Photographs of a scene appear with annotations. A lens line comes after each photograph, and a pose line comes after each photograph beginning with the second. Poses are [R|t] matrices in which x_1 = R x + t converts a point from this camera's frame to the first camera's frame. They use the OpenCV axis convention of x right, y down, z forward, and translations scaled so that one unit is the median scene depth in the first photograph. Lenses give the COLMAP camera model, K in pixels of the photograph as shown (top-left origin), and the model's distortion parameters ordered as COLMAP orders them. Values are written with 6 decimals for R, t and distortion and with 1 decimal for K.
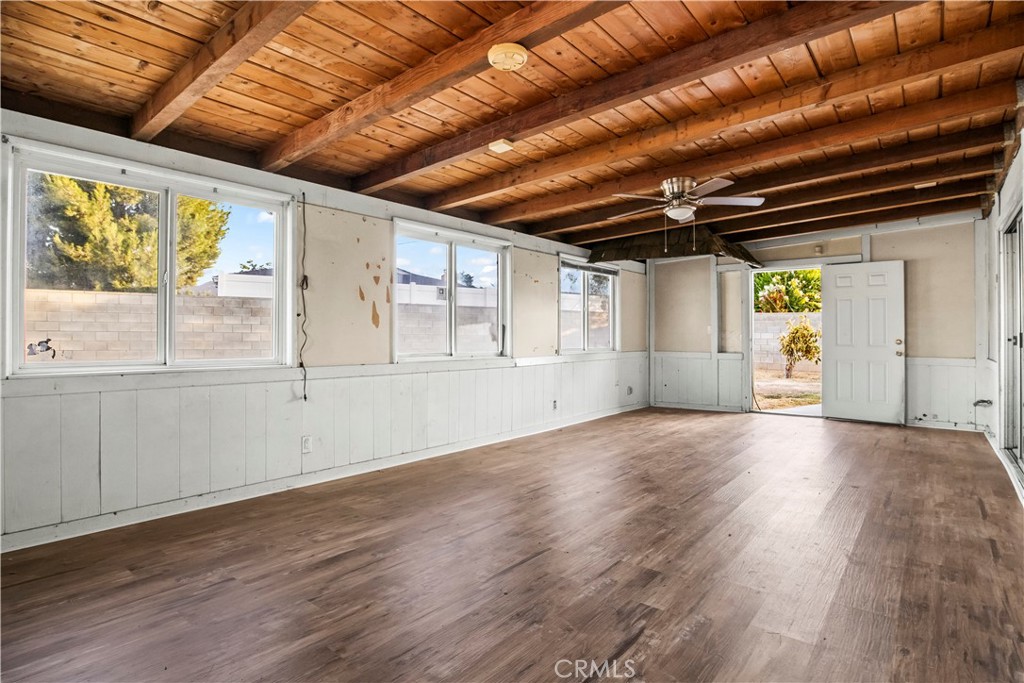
lens RADIAL K [[523.2, 0, 516.3], [0, 523.2, 334.5], [0, 0, 1]] dist [-0.028056, -0.000268]
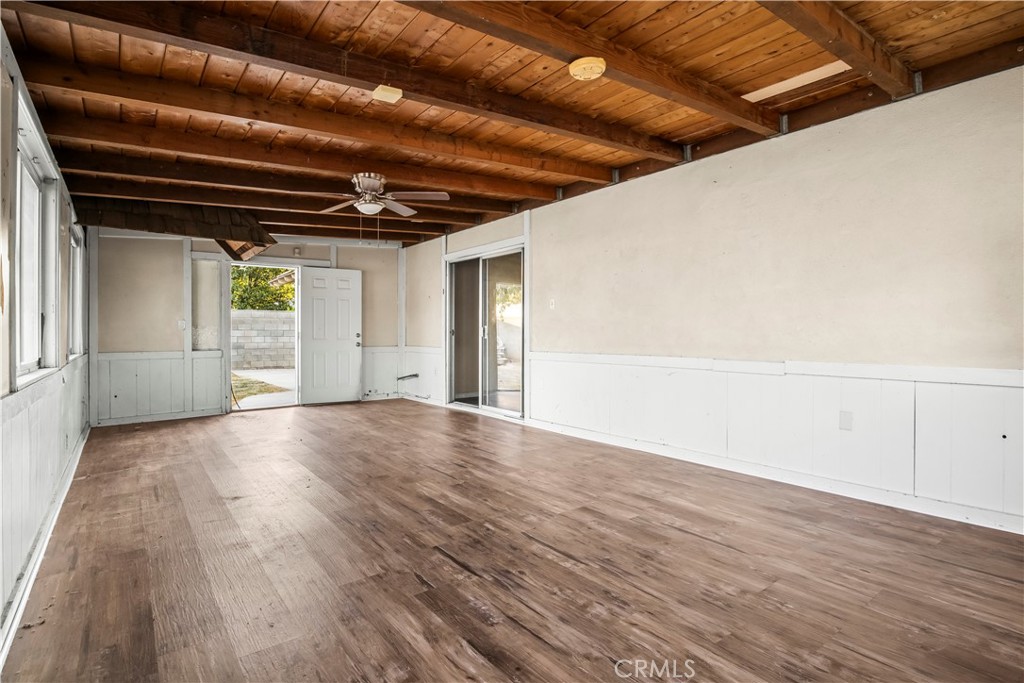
lens RADIAL K [[523.2, 0, 516.0], [0, 523.2, 336.2], [0, 0, 1]] dist [-0.028056, -0.000268]
pose [[0.236273, -0.014466, 0.971579, -0.428675], [0.005026, 0.999894, 0.013666, 0.001147], [-0.971674, 0.001655, 0.236320, 0.346836]]
